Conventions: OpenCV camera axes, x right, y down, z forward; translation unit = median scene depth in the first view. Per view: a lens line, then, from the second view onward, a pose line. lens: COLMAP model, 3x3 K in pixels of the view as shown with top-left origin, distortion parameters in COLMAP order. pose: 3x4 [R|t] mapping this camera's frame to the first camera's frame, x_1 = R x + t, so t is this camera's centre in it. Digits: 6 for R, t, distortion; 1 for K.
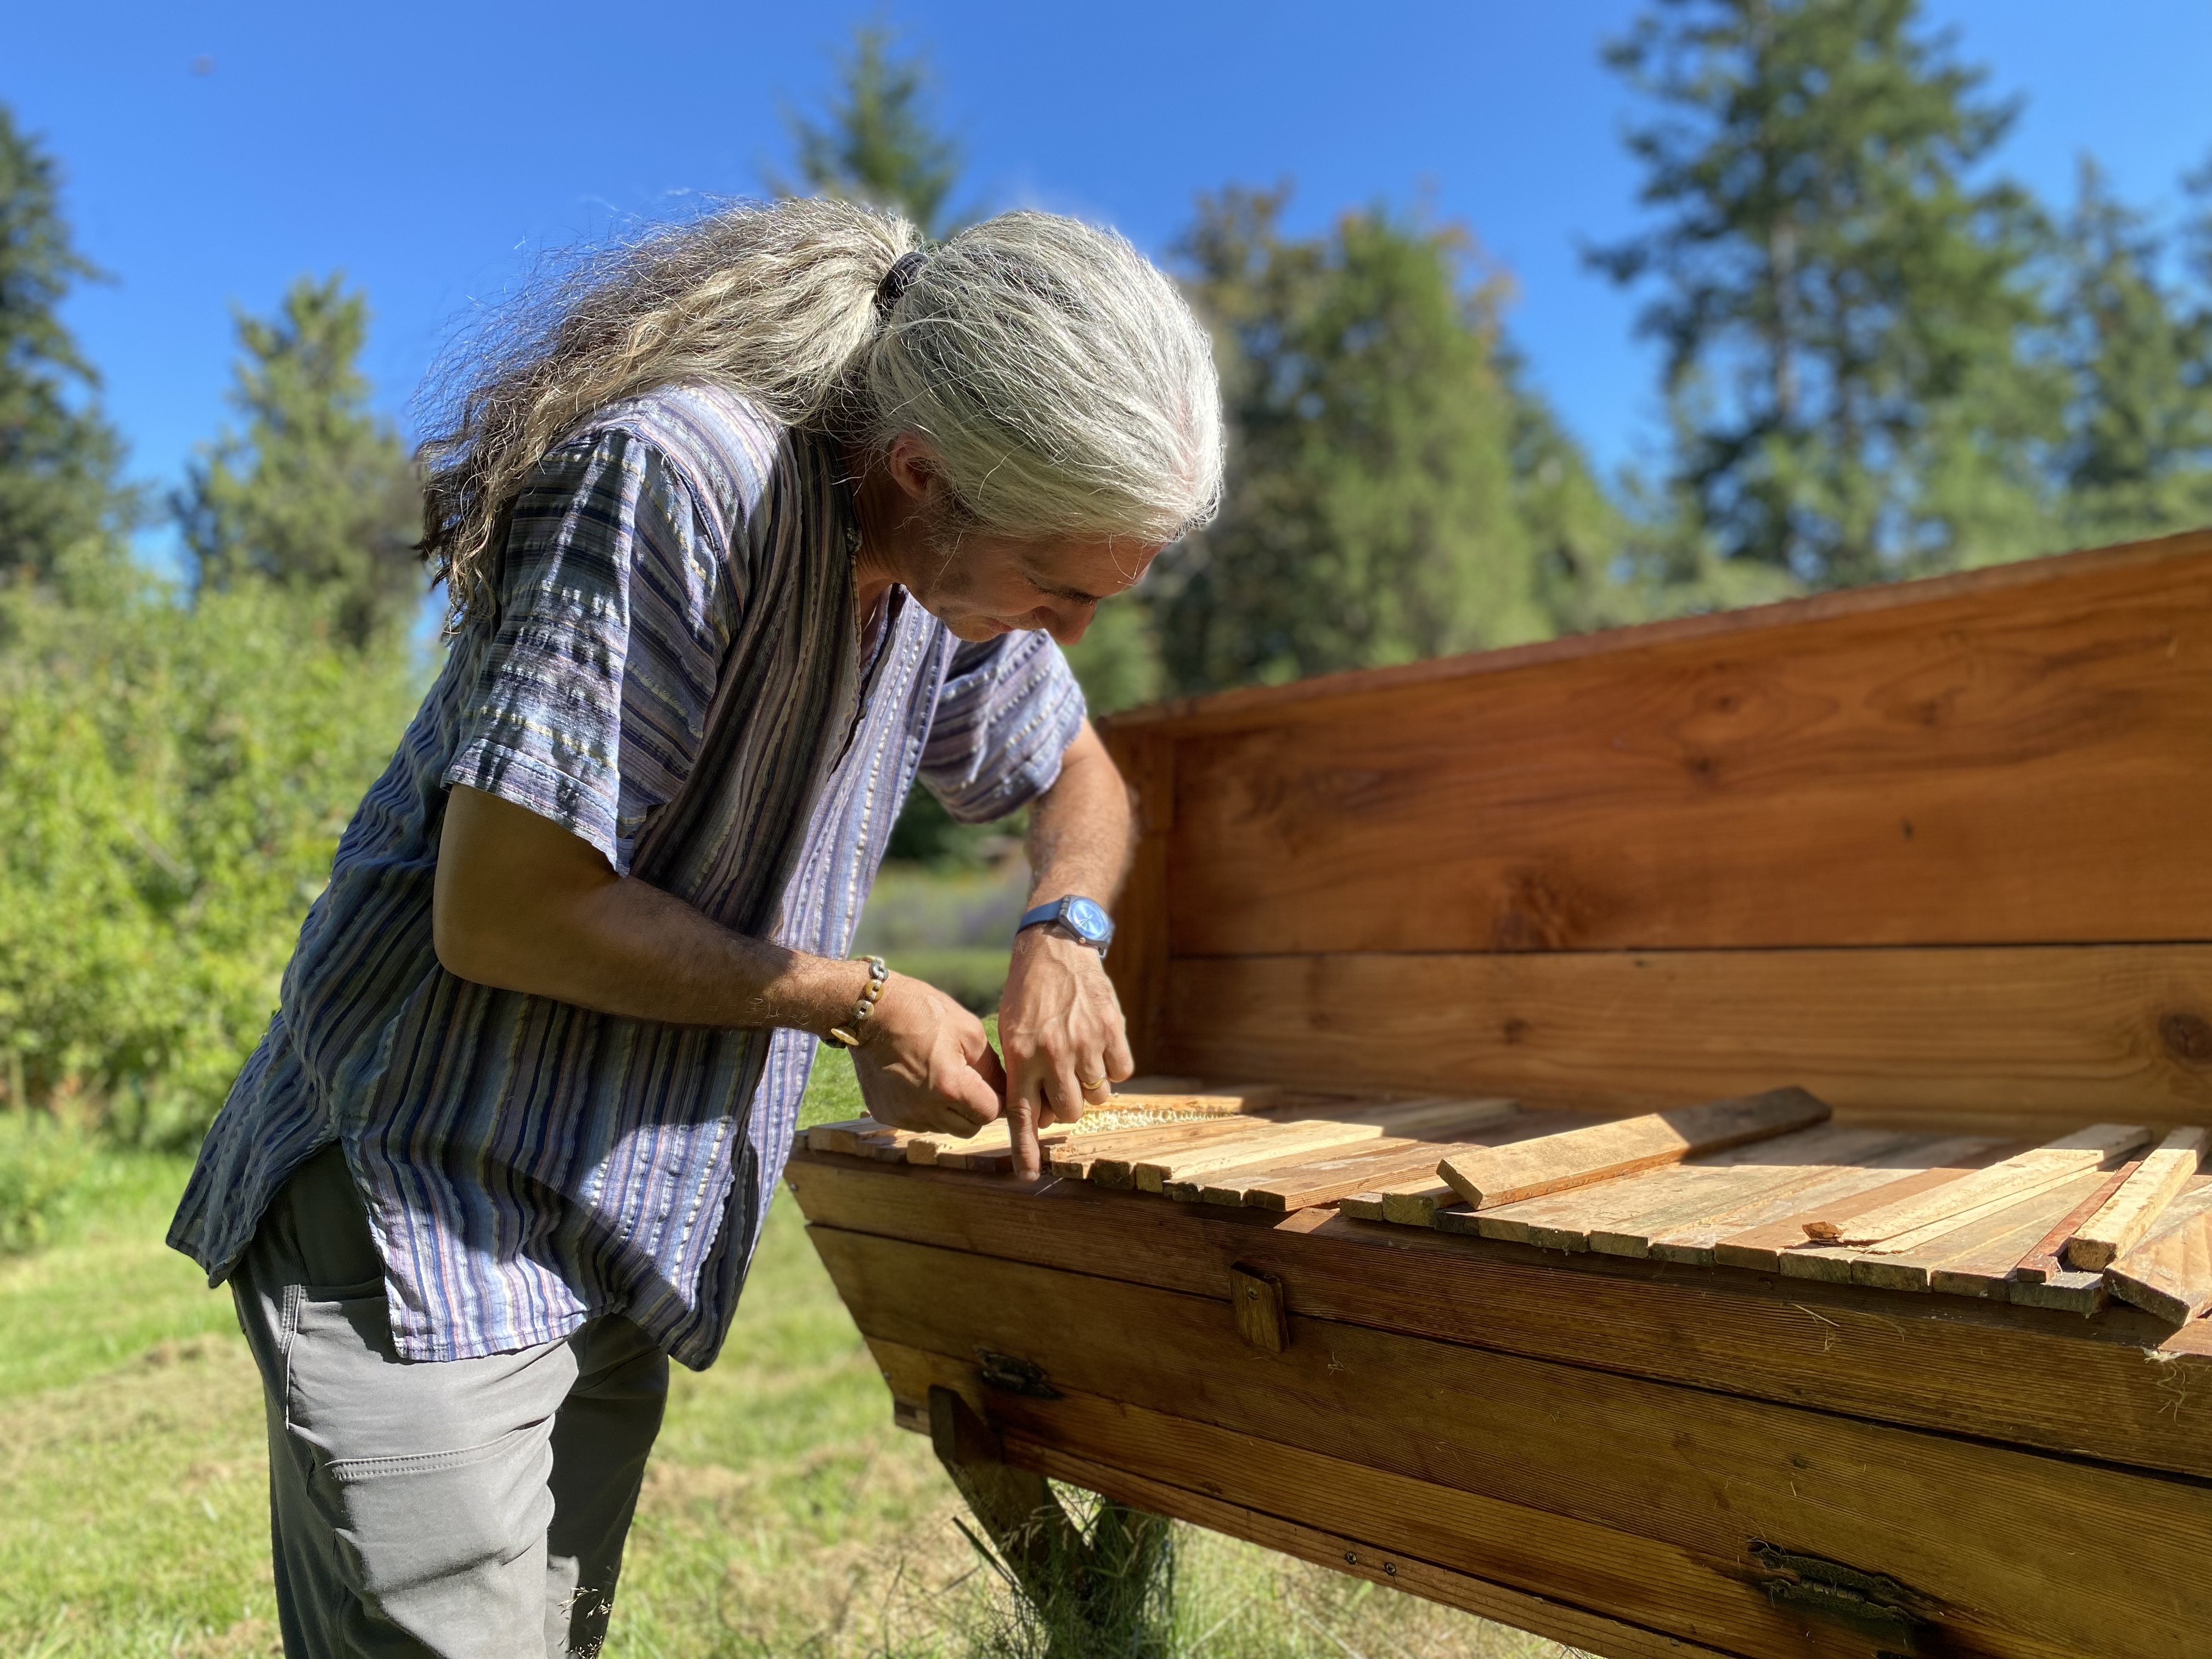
lens RADIAL K [[1640.4, 0, 1106.0], [0, 1640.4, 829.5], [0, 0, 1]] dist [0.010088, -0.010826]
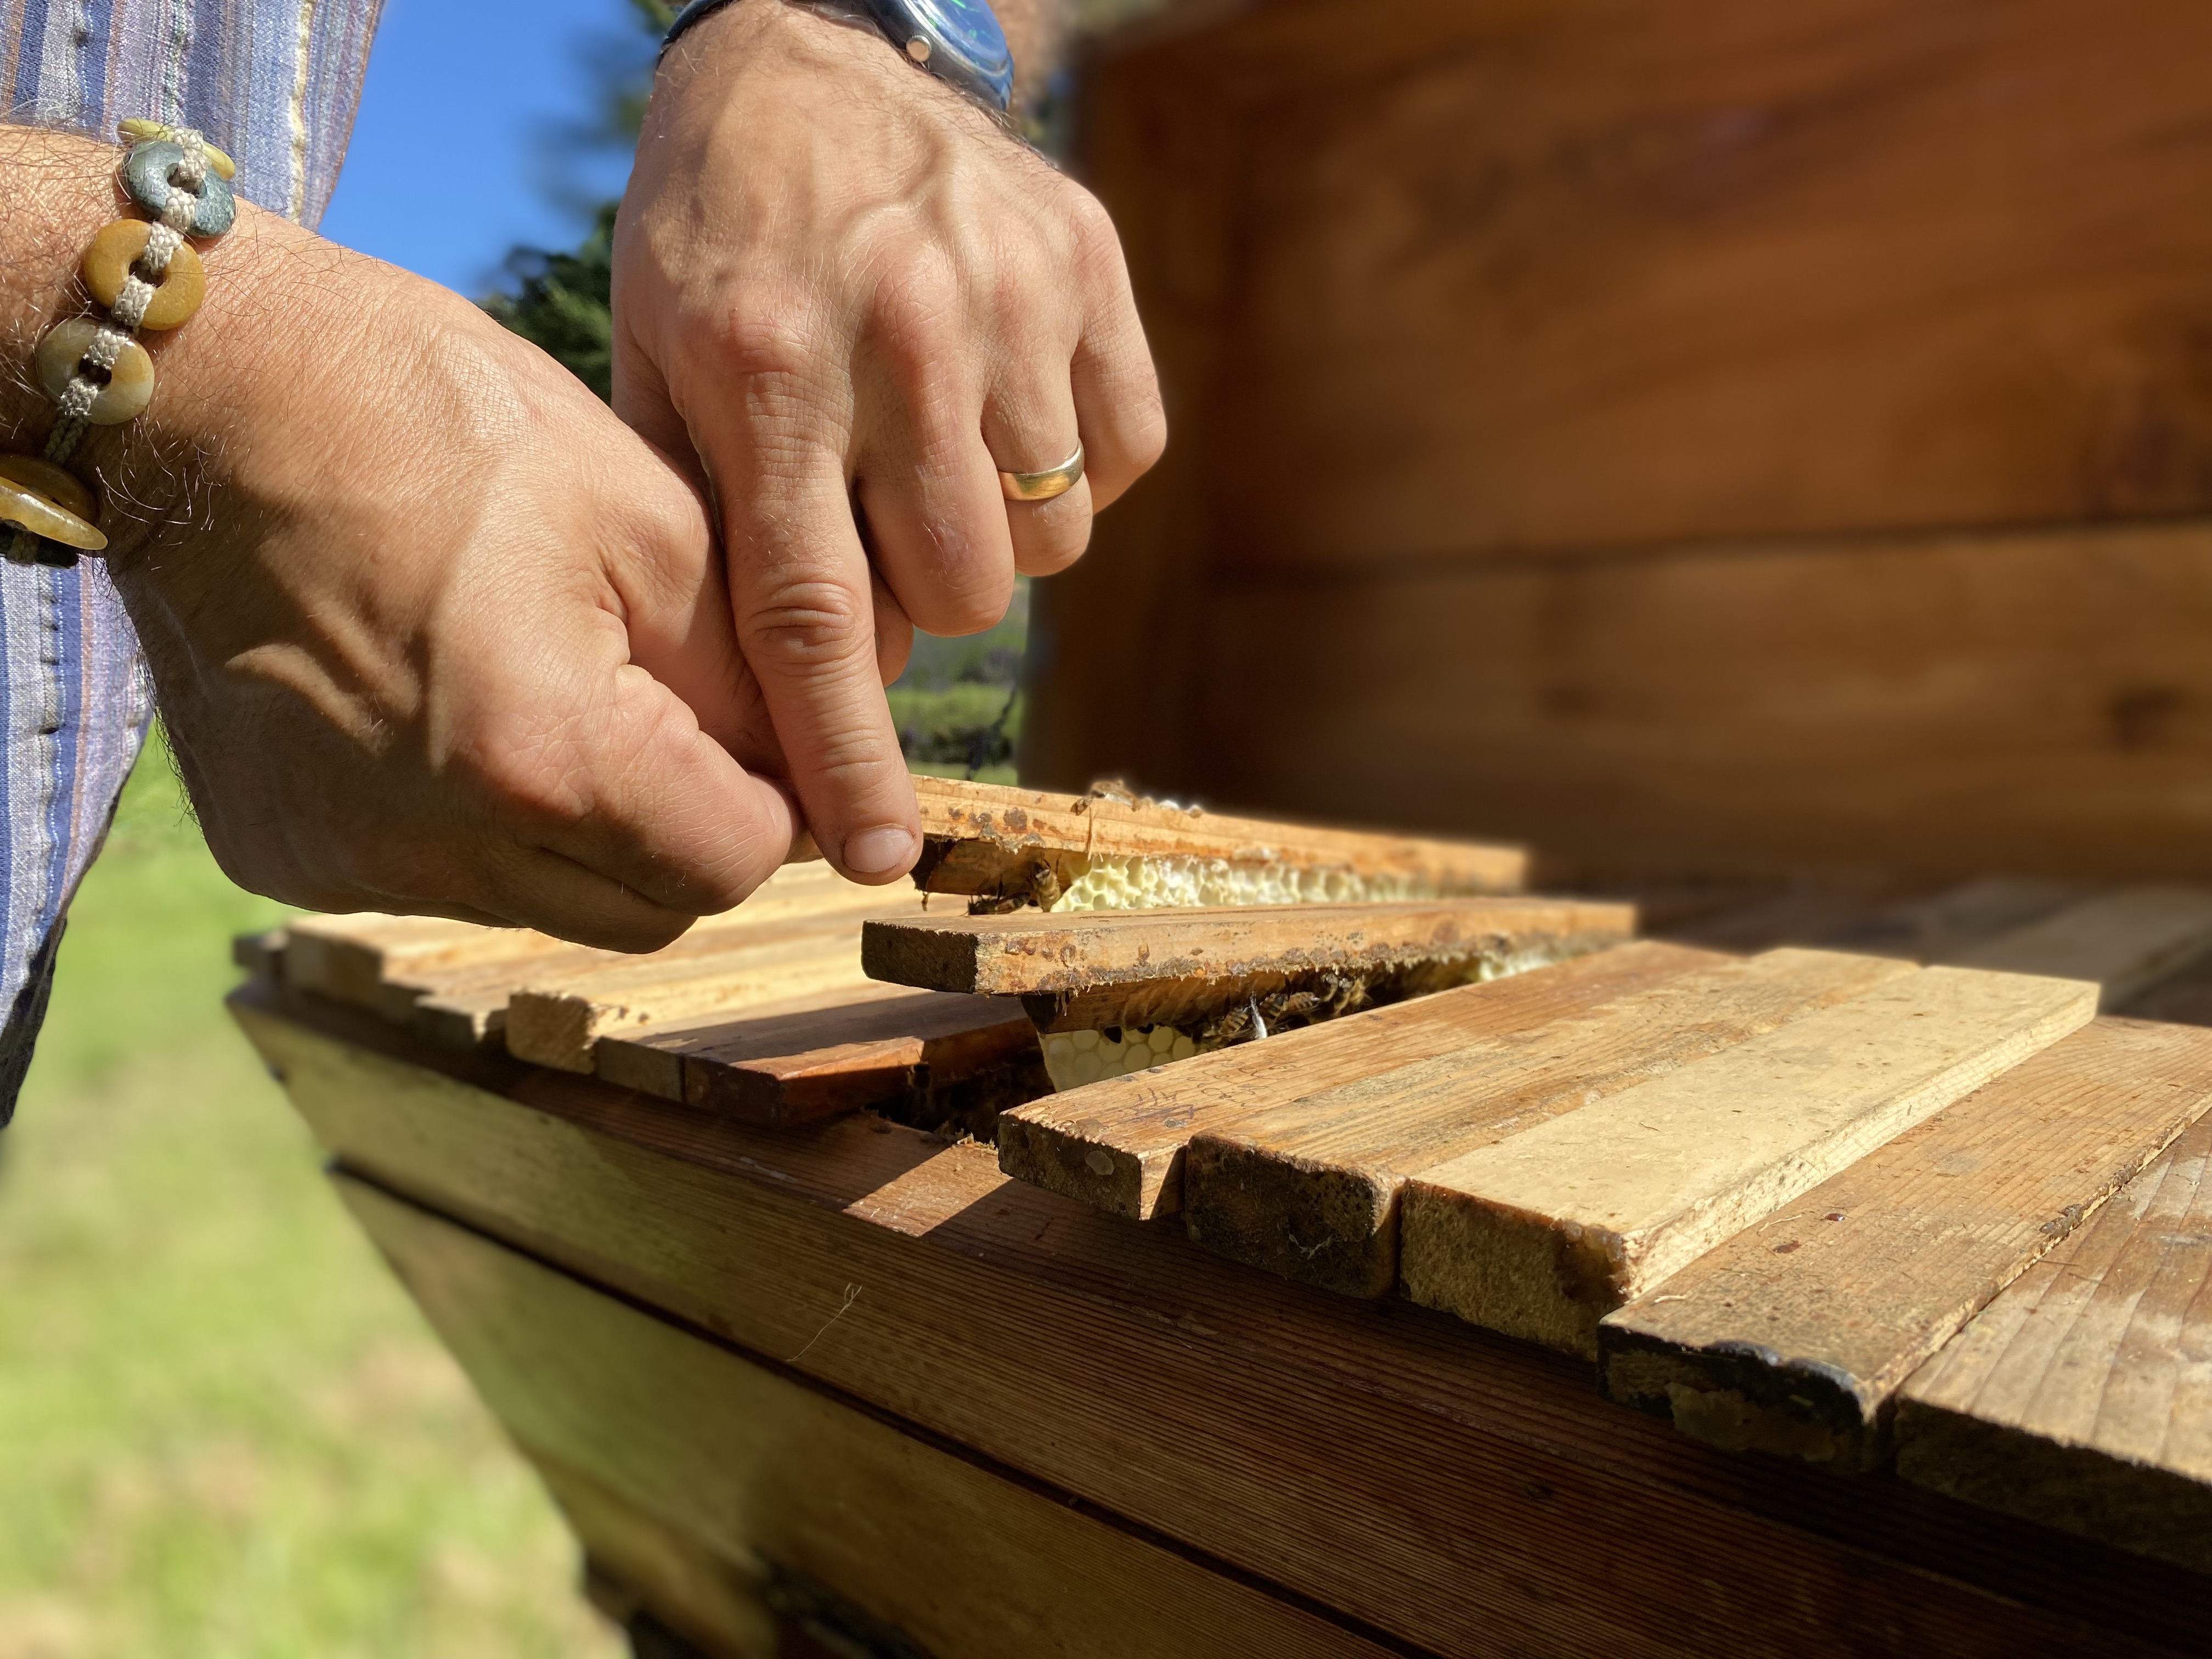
lens RADIAL K [[1640.4, 0, 1106.0], [0, 1640.4, 829.5], [0, 0, 1]] dist [0.010088, -0.010826]
pose [[0.997635, 0.037612, 0.057525, -0.021646], [-0.045362, 0.989118, 0.139960, 0.104185], [-0.051635, -0.142238, 0.988485, 0.609481]]
